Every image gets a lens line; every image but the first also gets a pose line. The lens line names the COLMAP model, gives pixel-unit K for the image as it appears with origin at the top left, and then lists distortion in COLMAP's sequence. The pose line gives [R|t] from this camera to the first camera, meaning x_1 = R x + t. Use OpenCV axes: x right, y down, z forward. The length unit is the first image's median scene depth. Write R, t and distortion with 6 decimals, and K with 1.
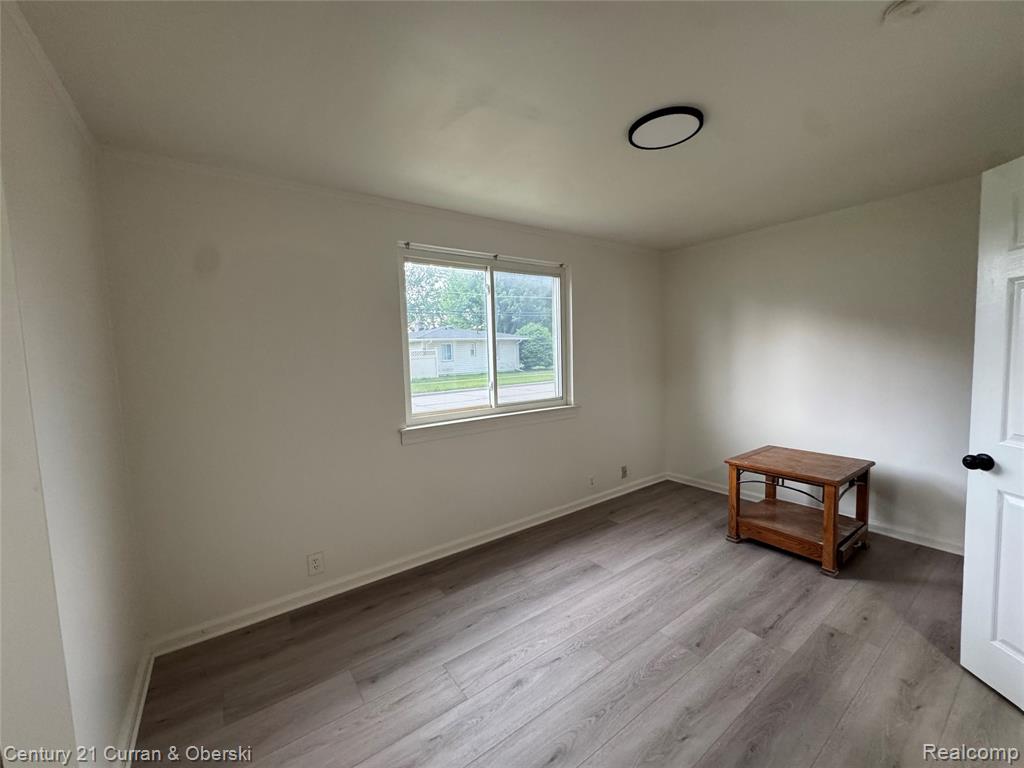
lens RADIAL K [[407.8, 0, 512.0], [0, 407.8, 384.0], [0, 0, 1]] dist [-0.001310, -0.000140]
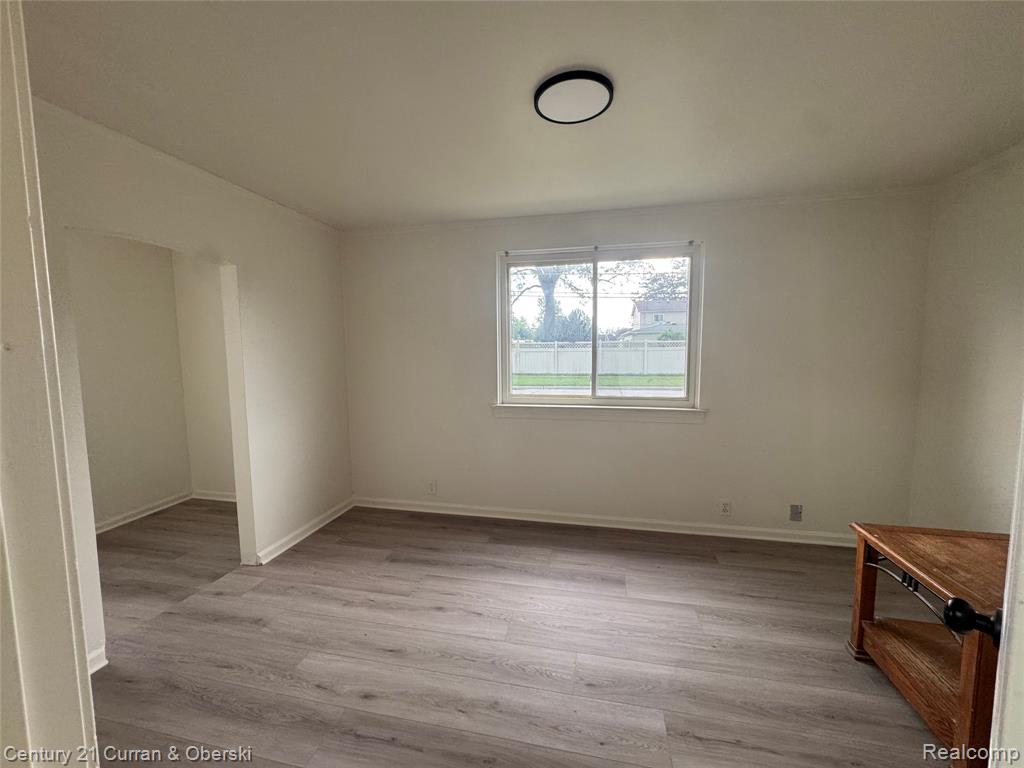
lens RADIAL K [[407.8, 0, 512.0], [0, 407.8, 384.0], [0, 0, 1]] dist [-0.001310, -0.000140]
pose [[0.668079, 0.092944, -0.738263, 0.673757], [-0.069158, 0.995630, 0.062761, -0.033626], [0.740869, 0.009127, 0.671587, 0.205019]]
